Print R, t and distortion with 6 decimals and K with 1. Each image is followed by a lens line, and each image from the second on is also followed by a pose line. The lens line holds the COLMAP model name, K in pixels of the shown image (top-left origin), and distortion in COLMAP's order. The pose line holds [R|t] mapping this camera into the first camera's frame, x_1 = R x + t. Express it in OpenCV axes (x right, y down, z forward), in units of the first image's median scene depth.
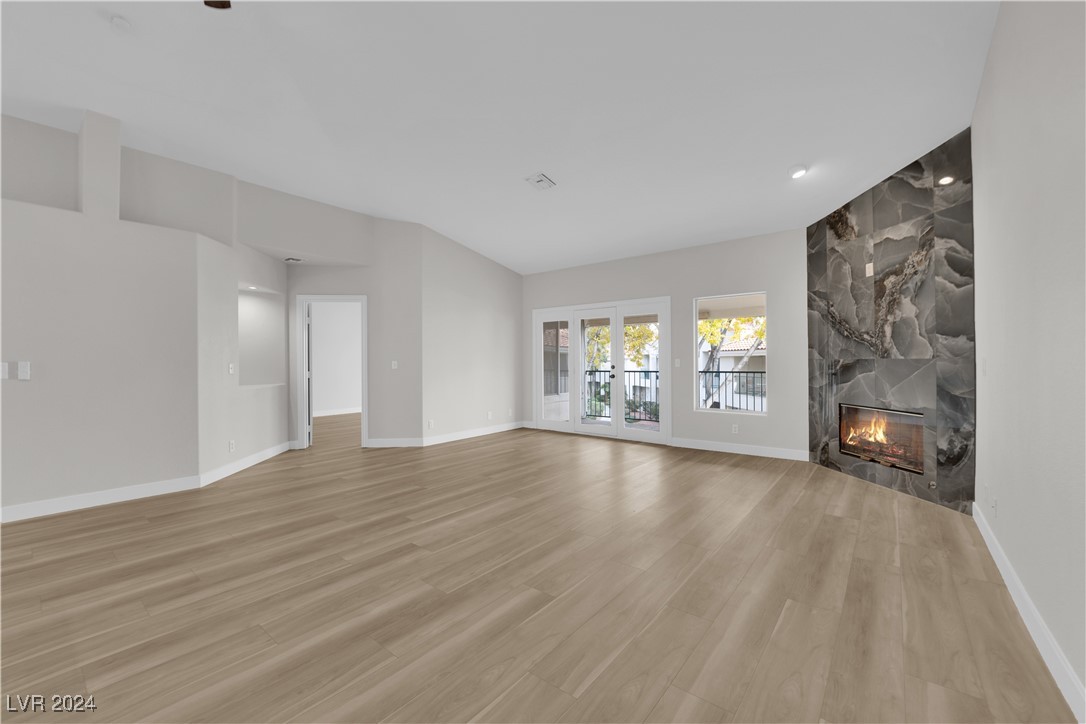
lens RADIAL K [[436.3, 0, 543.4], [0, 436.3, 358.1], [0, 0, 1]] dist [-0.013762, -0.001698]
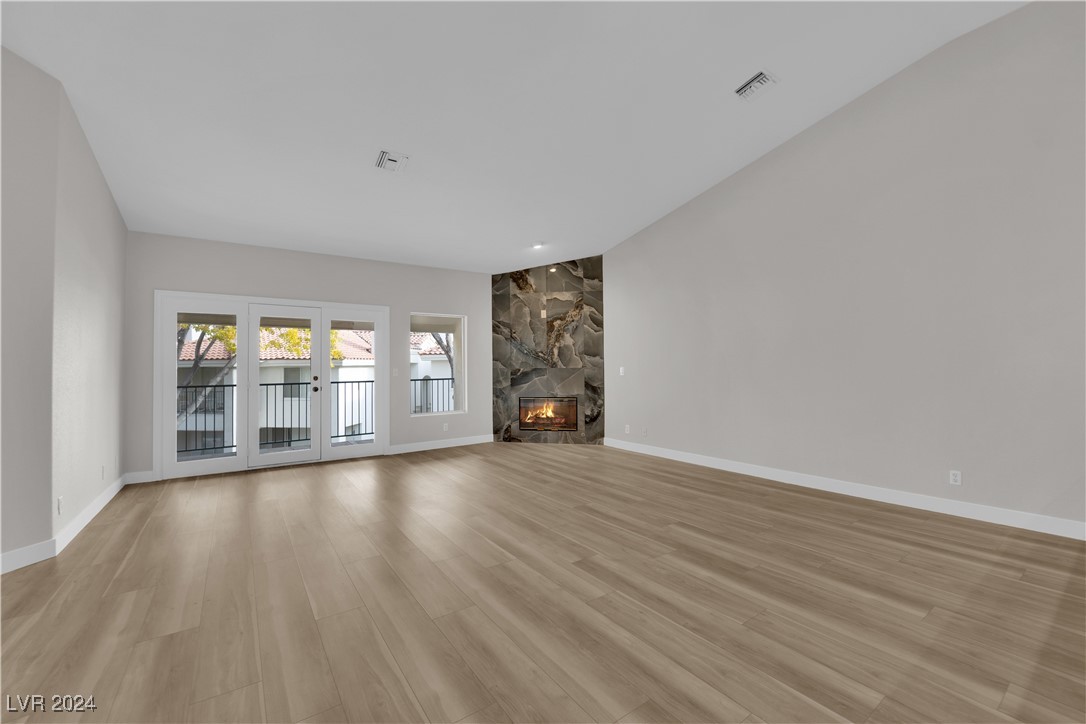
lens RADIAL K [[436.3, 0, 539.0], [0, 436.3, 358.9], [0, 0, 1]] dist [-0.013762, -0.001698]
pose [[0.281734, 0.022811, 0.959221, -0.947406], [0.002259, 0.999699, -0.024437, 0.008306], [-0.959490, 0.009051, 0.281598, 0.617723]]
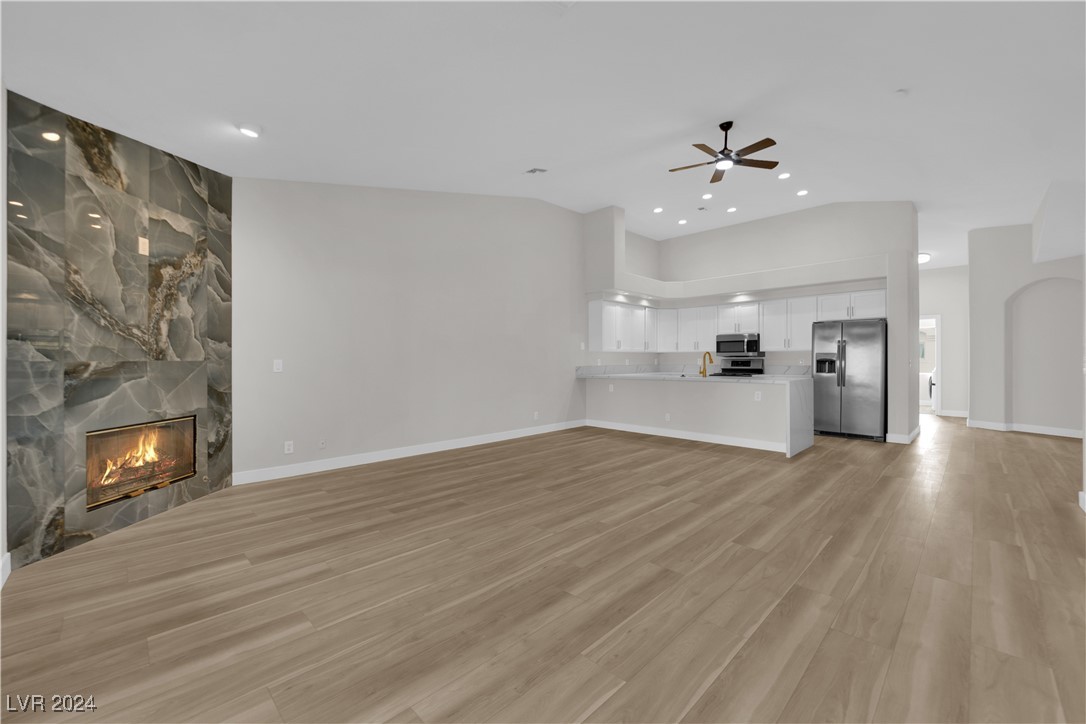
lens RADIAL K [[436.3, 0, 545.9], [0, 436.3, 357.5], [0, 0, 1]] dist [-0.013762, -0.001698]
pose [[-0.994418, 0.008413, 0.105175, -0.049315], [0.007484, 0.999929, -0.009230, 0.009029], [-0.105245, -0.008392, -0.994411, 1.899641]]
